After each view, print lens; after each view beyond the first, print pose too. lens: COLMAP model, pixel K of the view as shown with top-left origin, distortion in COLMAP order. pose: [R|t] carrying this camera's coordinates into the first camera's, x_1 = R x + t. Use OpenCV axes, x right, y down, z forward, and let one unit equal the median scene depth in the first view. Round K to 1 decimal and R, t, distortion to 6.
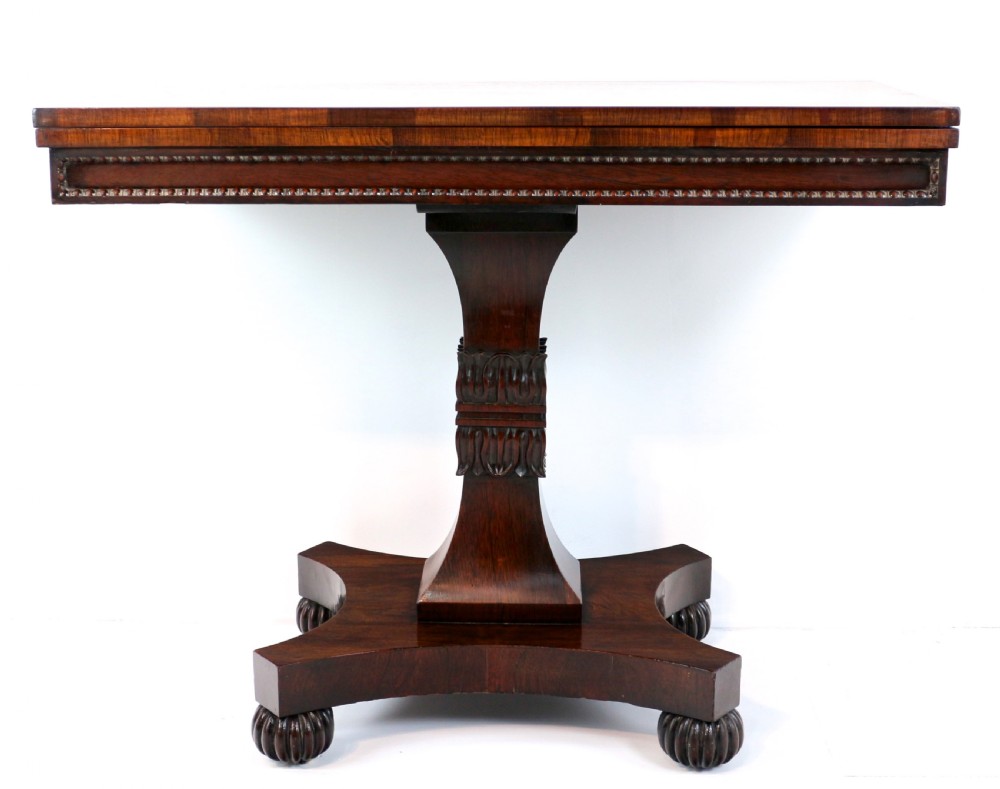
lens RADIAL K [[1627.8, 0, 506.1], [0, 1627.8, 342.3], [0, 0, 1]] dist [-0.073321, 0.070680]
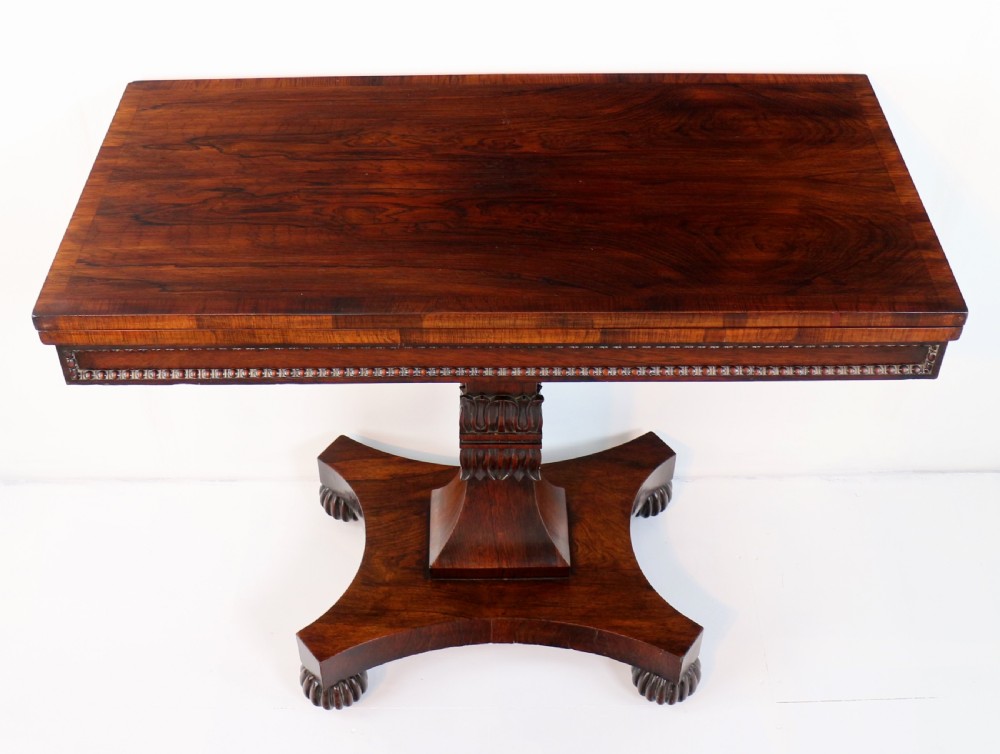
lens RADIAL K [[1316.7, 0, 500.0], [0, 1316.7, 377.0], [0, 0, 1]] dist [-0.152862, 0.003891]
pose [[0.999199, -0.026071, 0.030347, -0.033903], [0.006764, 0.857684, 0.514133, -0.513120], [-0.039432, -0.513516, 0.857173, 0.299541]]
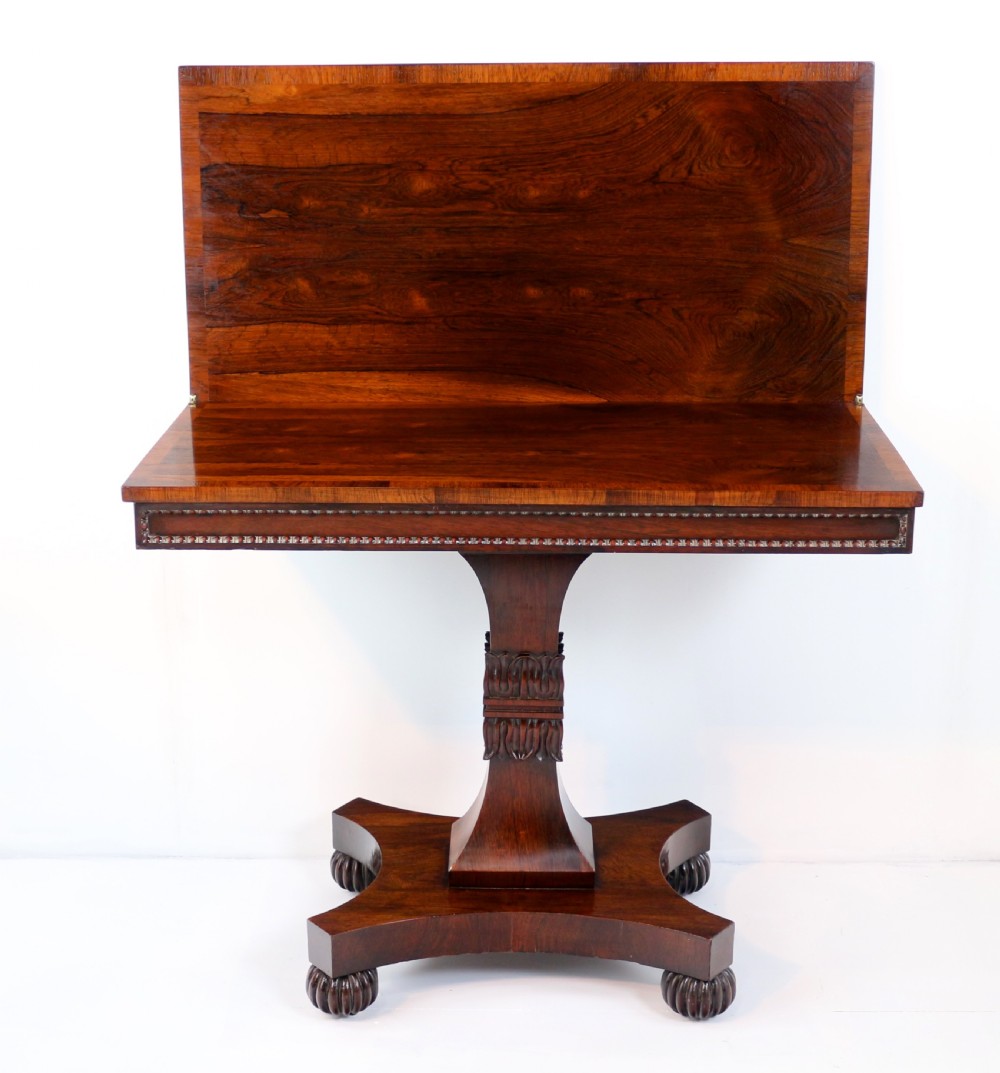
lens RADIAL K [[1987.6, 0, 500.0], [0, 1987.6, 536.5], [0, 0, 1]] dist [-0.061995, -0.002574]
pose [[0.999955, -0.001270, 0.009380, -0.036698], [0.000487, 0.996550, 0.082987, -0.214003], [-0.009453, -0.082979, 0.996506, -0.407191]]
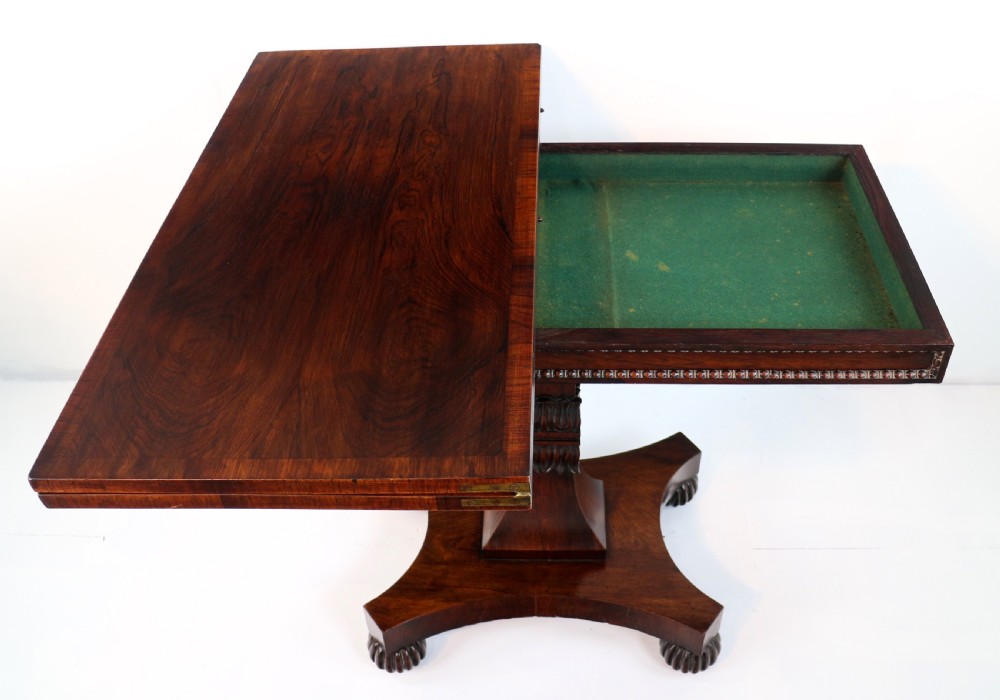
lens RADIAL K [[1005.7, 0, 537.7], [0, 1005.7, 351.0], [0, 0, 1]] dist [-0.204903, 0.292729]
pose [[0.999865, -0.016100, -0.003144, -0.004779], [0.015642, 0.878025, 0.478358, -0.430443], [-0.004941, -0.478343, 0.878159, 0.418104]]
